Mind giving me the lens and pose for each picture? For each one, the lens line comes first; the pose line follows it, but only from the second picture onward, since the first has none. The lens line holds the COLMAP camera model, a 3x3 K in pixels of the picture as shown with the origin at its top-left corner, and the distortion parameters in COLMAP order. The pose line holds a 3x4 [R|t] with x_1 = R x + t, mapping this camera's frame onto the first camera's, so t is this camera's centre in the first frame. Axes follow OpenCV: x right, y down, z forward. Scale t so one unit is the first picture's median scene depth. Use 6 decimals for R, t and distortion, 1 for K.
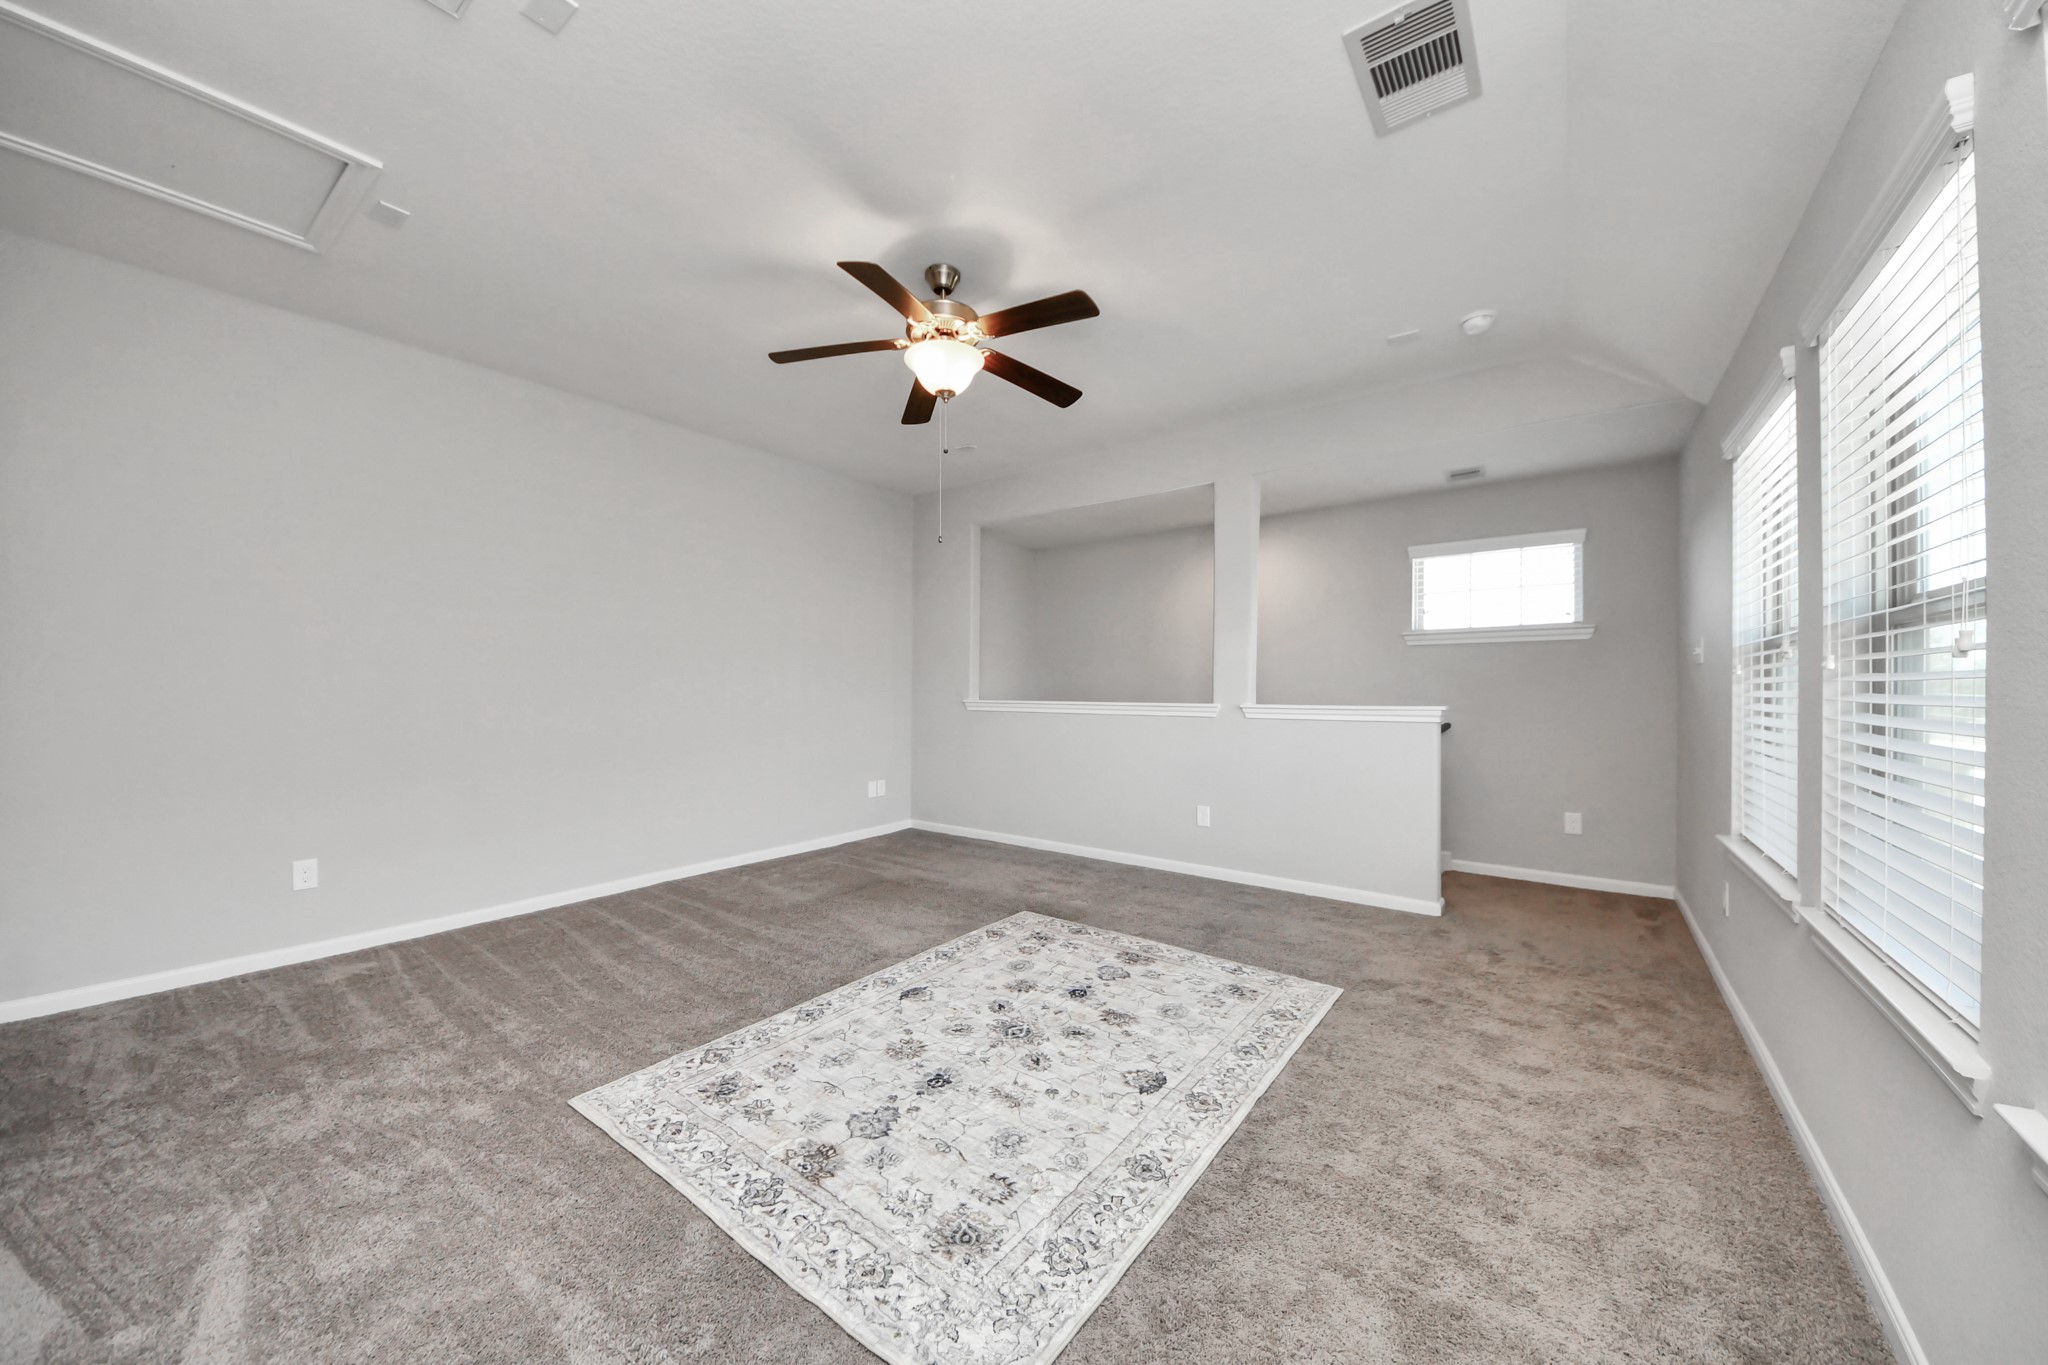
lens RADIAL K [[751.2, 0, 1019.5], [0, 751.2, 678.8], [0, 0, 1]] dist [0.048541, -0.022999]
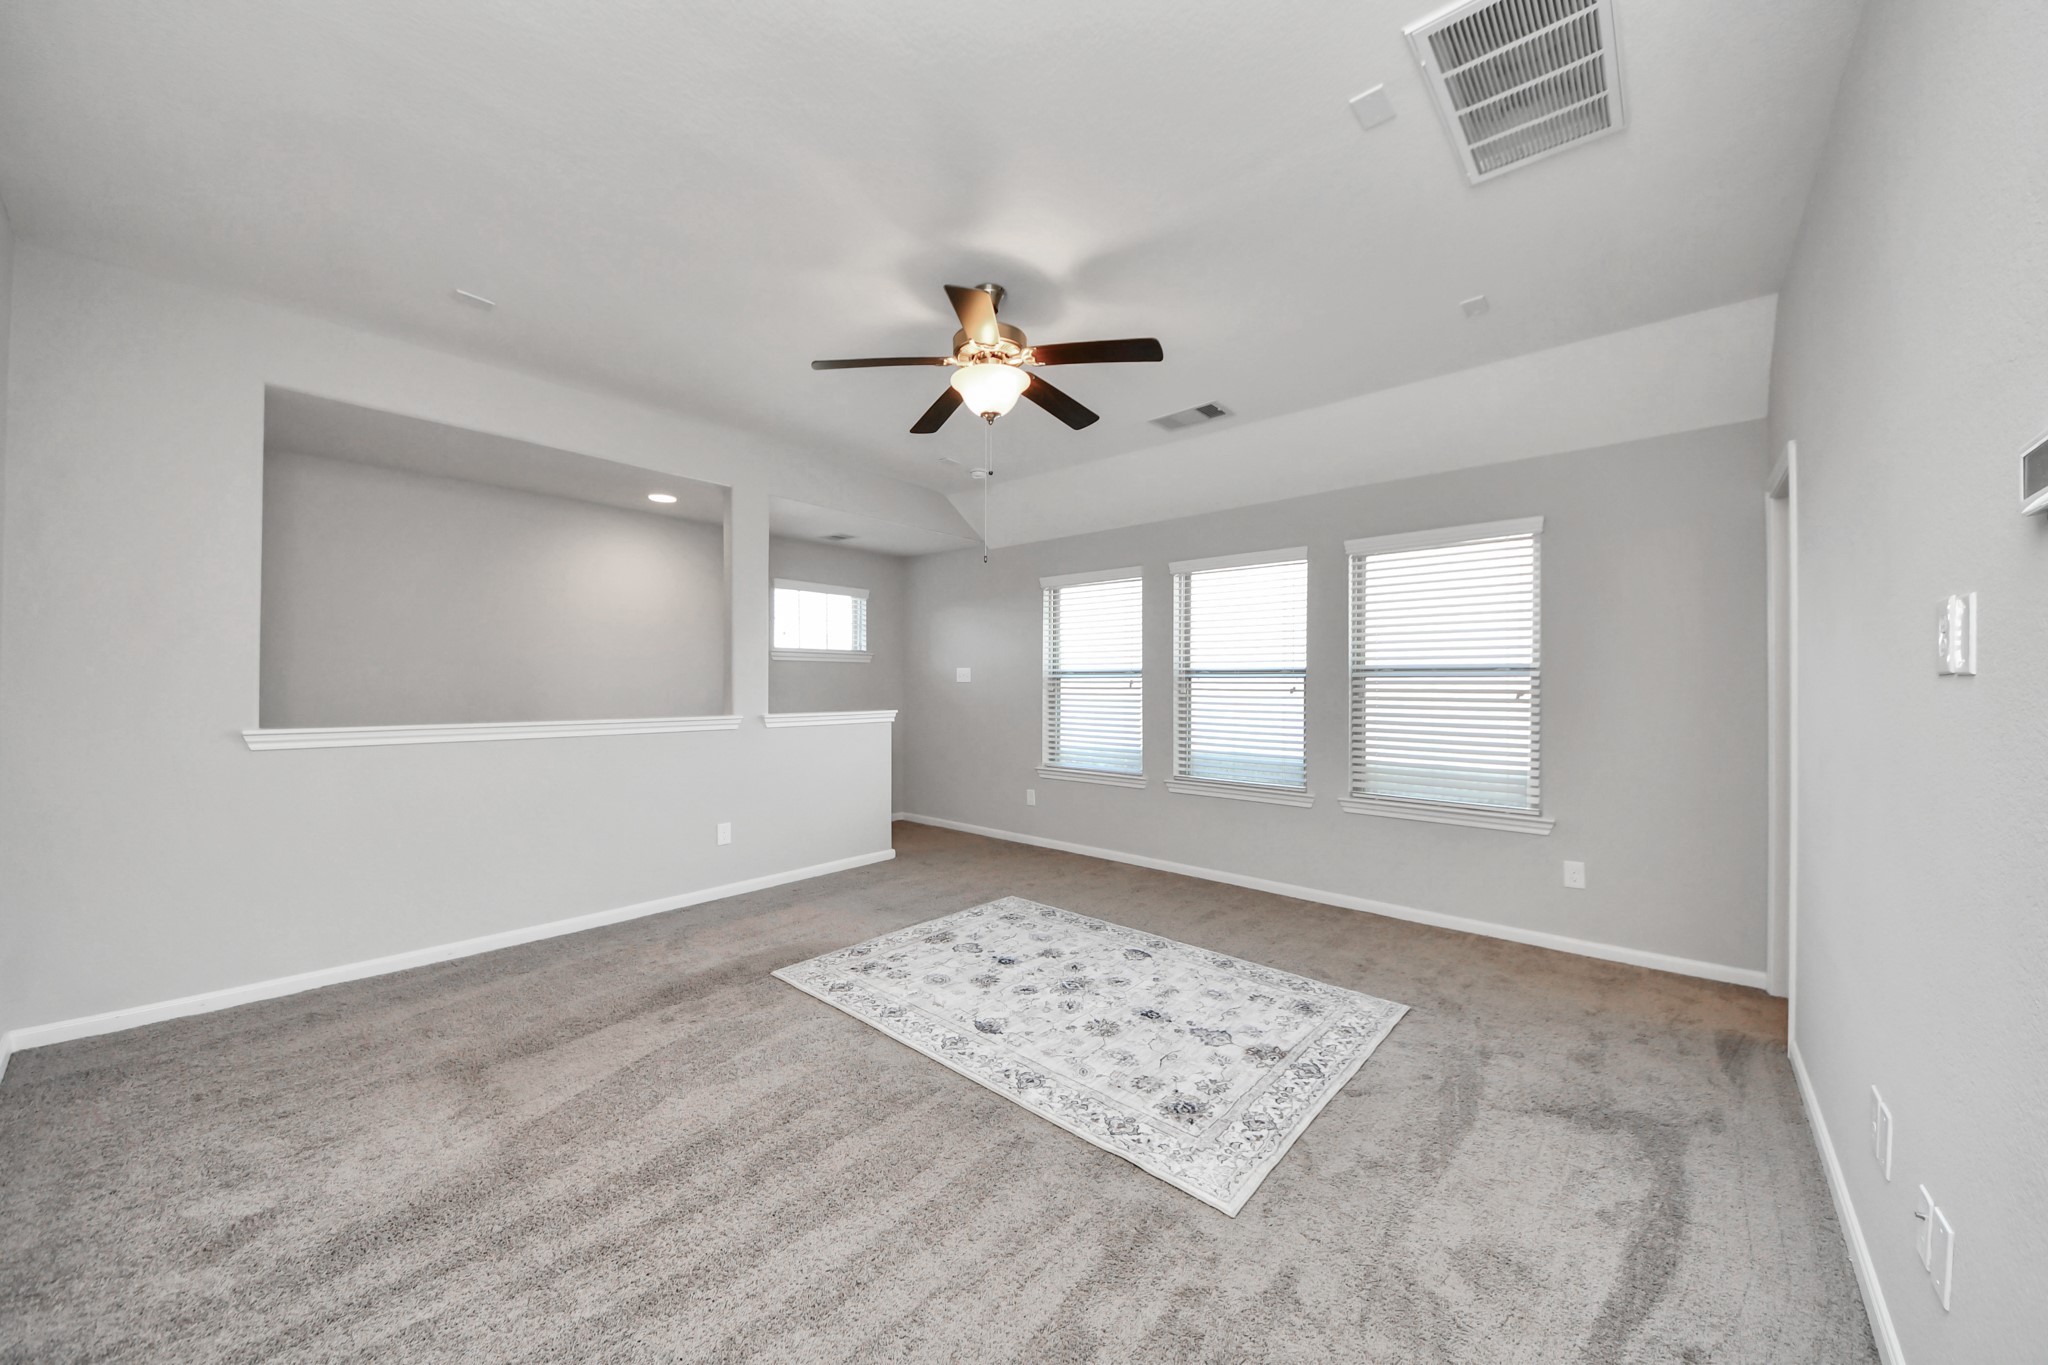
lens RADIAL K [[751.2, 0, 1019.5], [0, 751.2, 678.8], [0, 0, 1]] dist [0.048541, -0.022999]
pose [[0.046208, 0.004898, 0.998920, -1.433438], [-0.014116, 0.999891, -0.004249, -0.033155], [-0.998832, -0.013905, 0.046273, 1.193399]]
